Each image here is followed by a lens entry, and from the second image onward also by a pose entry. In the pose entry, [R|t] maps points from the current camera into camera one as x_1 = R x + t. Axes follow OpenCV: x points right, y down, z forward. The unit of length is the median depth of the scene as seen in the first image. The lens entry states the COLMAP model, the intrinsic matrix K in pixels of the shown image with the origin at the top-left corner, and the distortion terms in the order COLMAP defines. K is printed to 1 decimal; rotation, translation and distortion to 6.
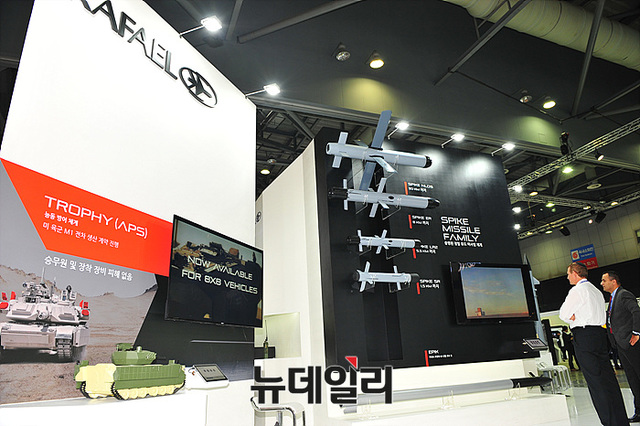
lens RADIAL K [[430.6, 0, 320.0], [0, 430.6, 213.0], [0, 0, 1]] dist [-0.055857, -0.000375]
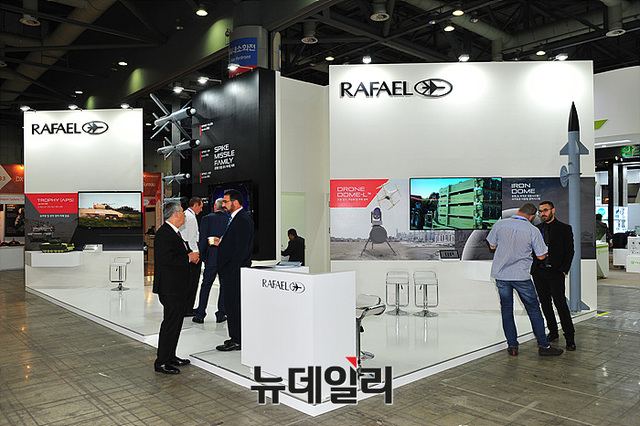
lens RADIAL K [[500.2, 0, 320.0], [0, 500.2, 213.0], [0, 0, 1]] dist [-0.002215, -0.000995]
pose [[0.333148, 0.036615, -0.942163, 1.802222], [0.292251, 0.946023, 0.140105, 0.076880], [0.896439, -0.322023, 0.304465, 0.764461]]
